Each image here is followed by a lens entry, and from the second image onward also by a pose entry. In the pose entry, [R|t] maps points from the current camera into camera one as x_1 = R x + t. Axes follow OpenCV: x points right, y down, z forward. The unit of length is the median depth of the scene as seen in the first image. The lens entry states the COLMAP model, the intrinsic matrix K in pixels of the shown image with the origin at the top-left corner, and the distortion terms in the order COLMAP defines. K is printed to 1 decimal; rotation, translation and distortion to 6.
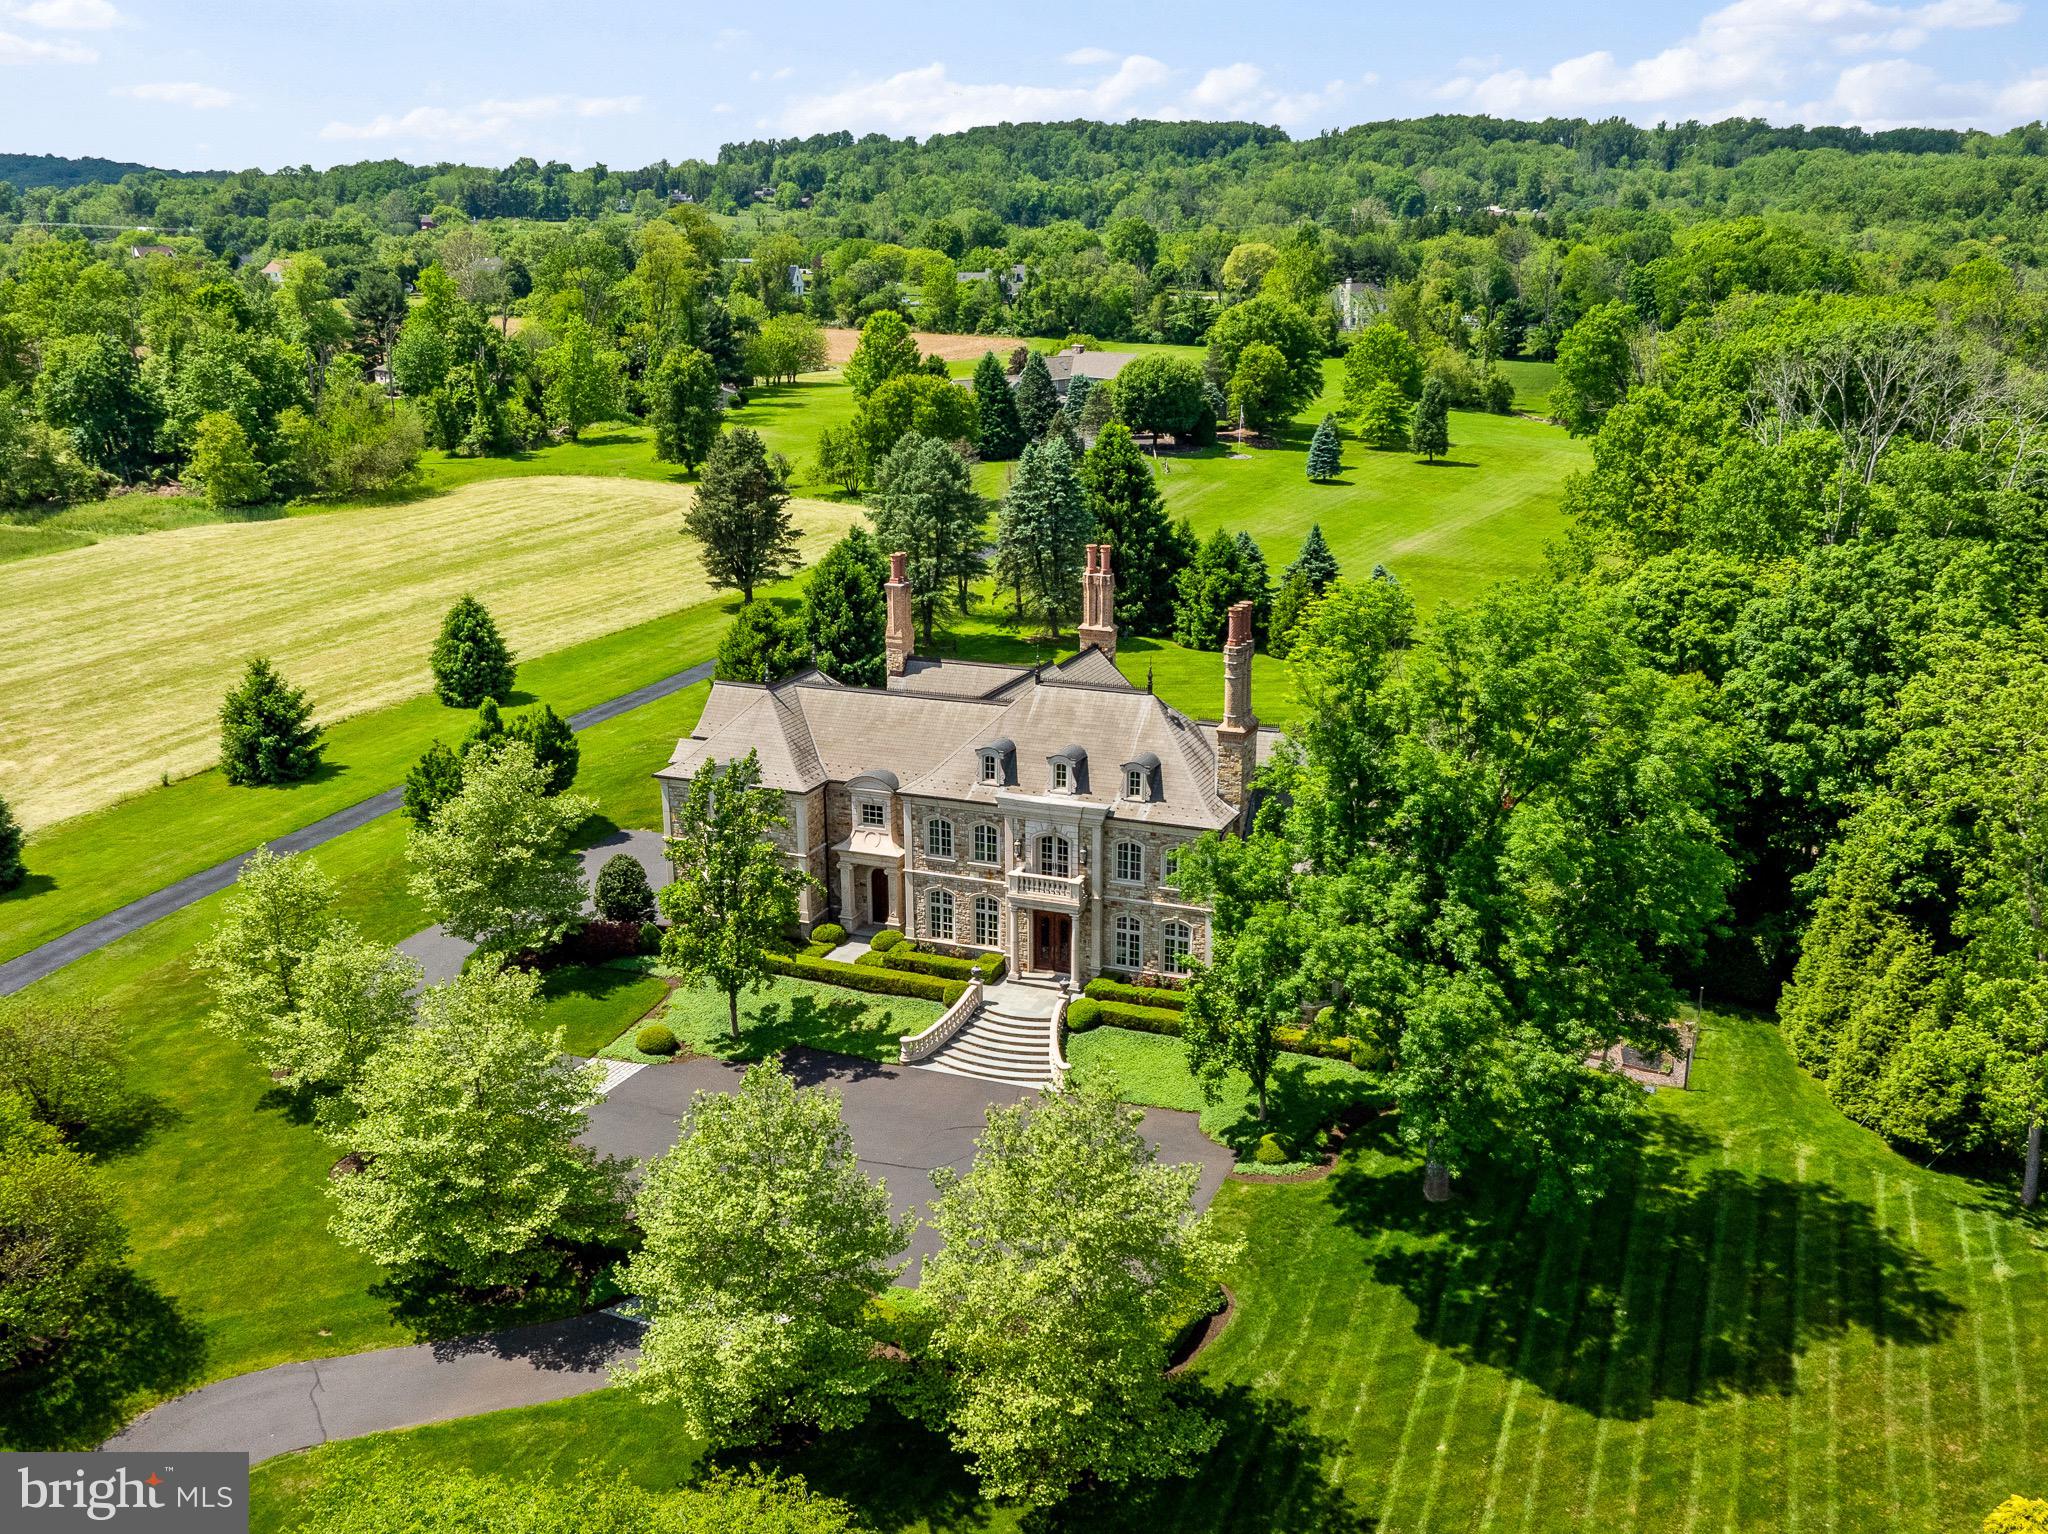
lens RADIAL K [[1985.6, 0, 1027.5], [0, 1985.6, 887.0], [0, 0, 1]] dist [-0.024058, -0.010040]
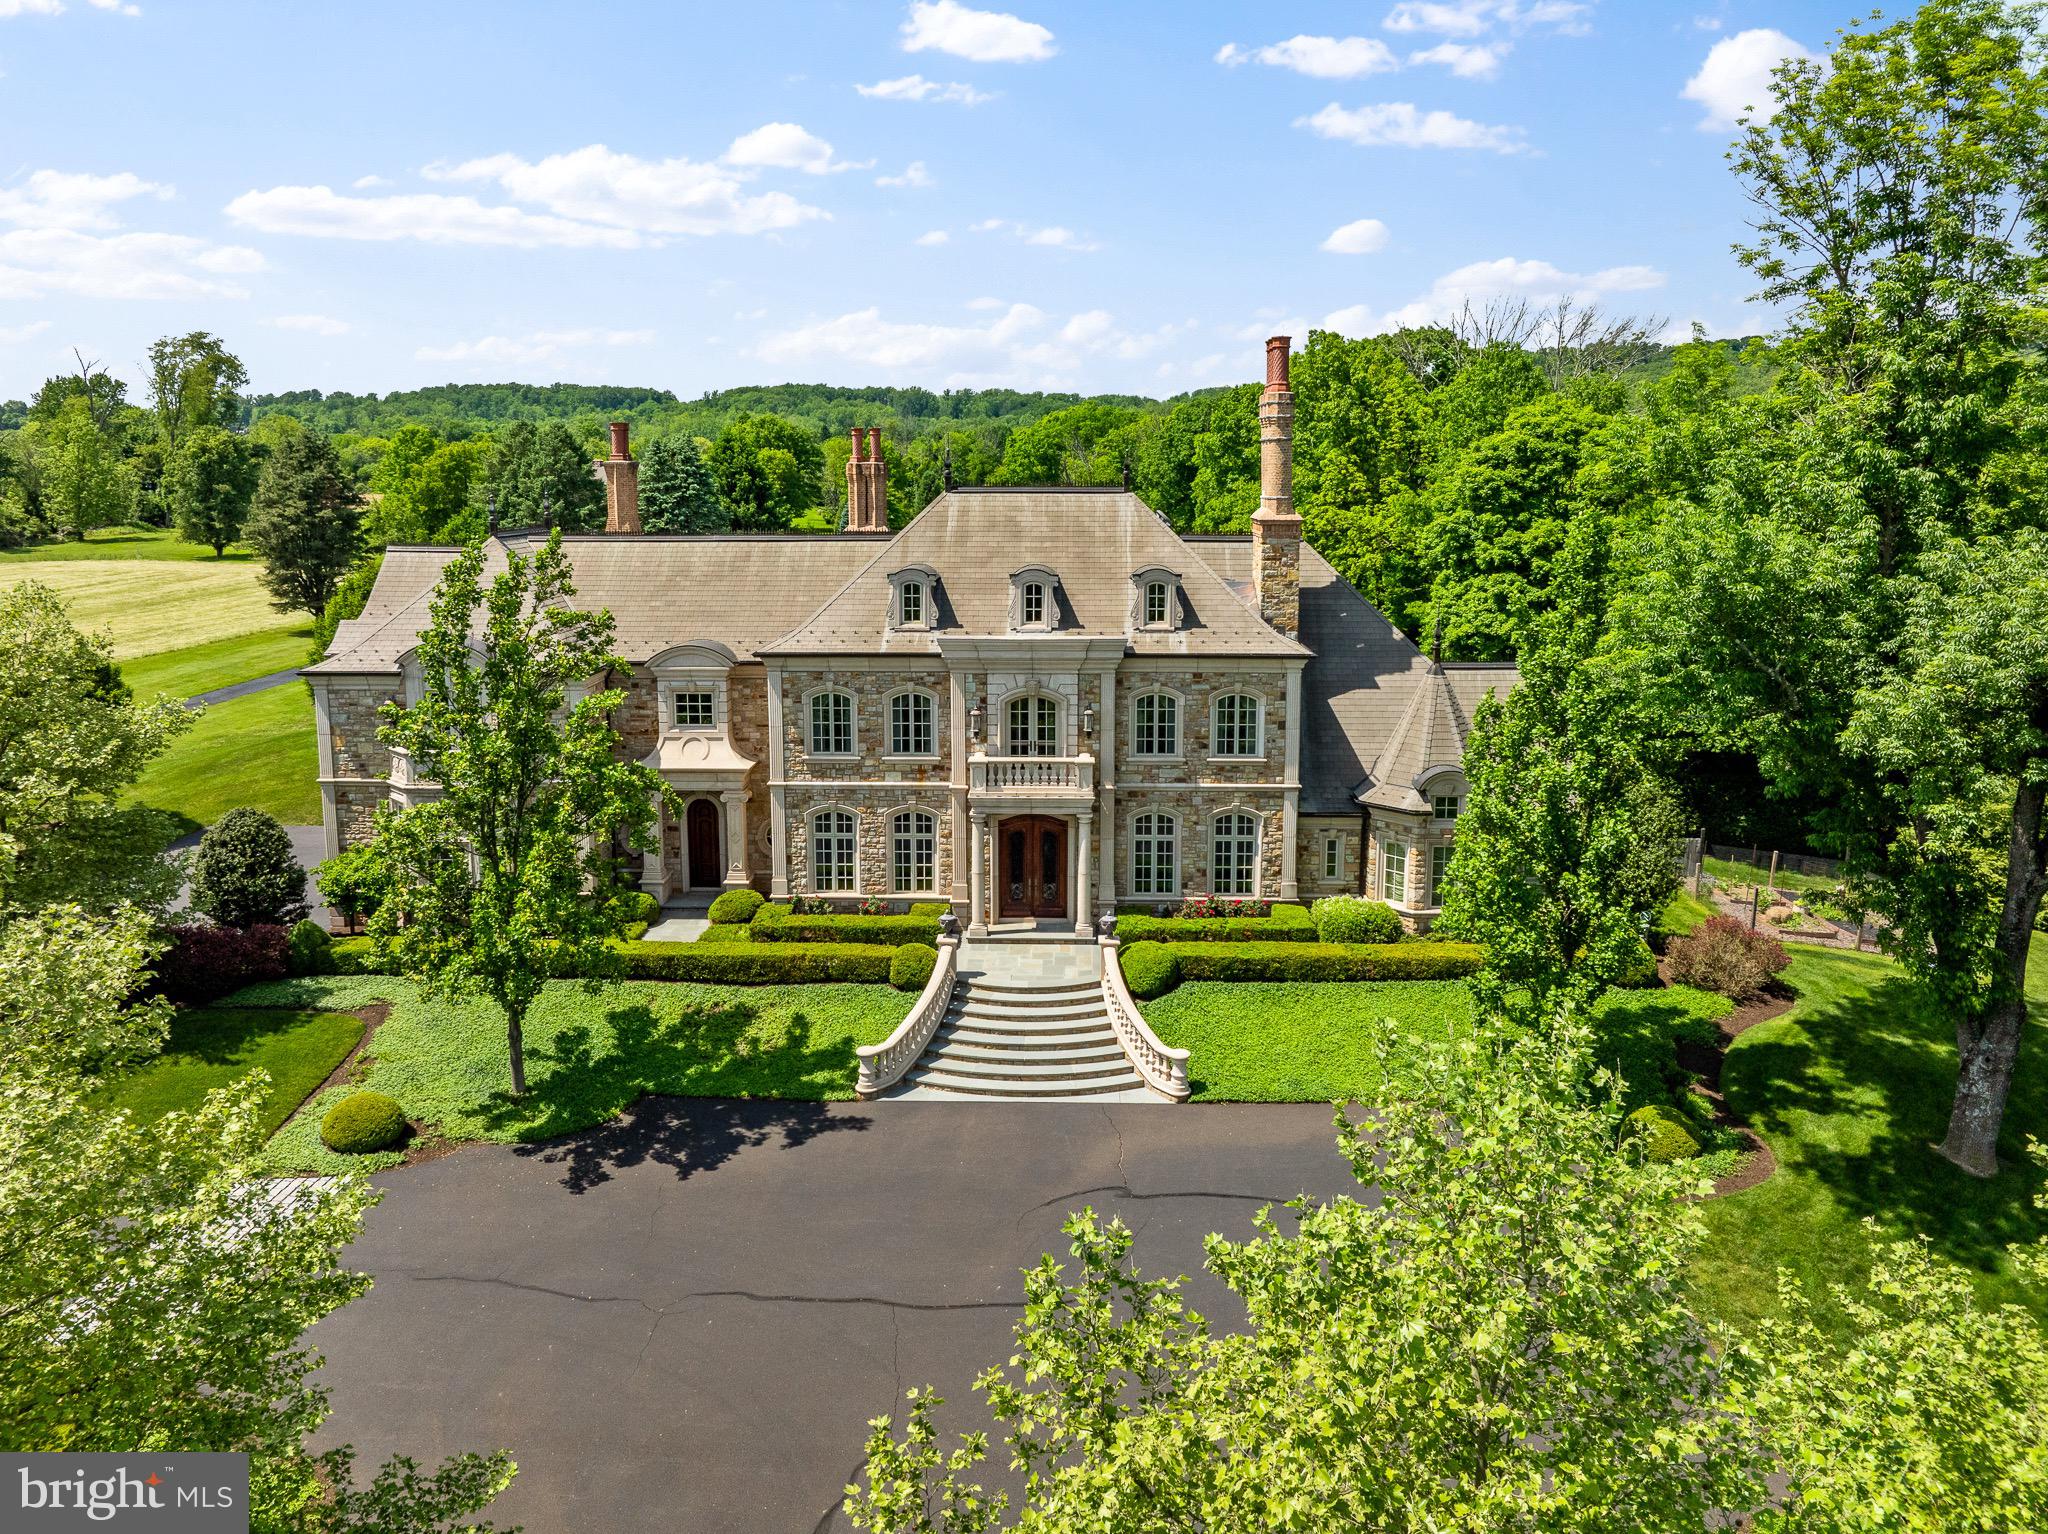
lens RADIAL K [[1474.9, 0, 1049.6], [0, 1474.9, 683.8], [0, 0, 1]] dist [-0.026616, -0.004566]
pose [[0.929254, -0.048905, 0.366191, -0.148840], [0.115745, 0.979837, -0.162858, 0.046129], [-0.350843, 0.193721, 0.916177, 0.552309]]
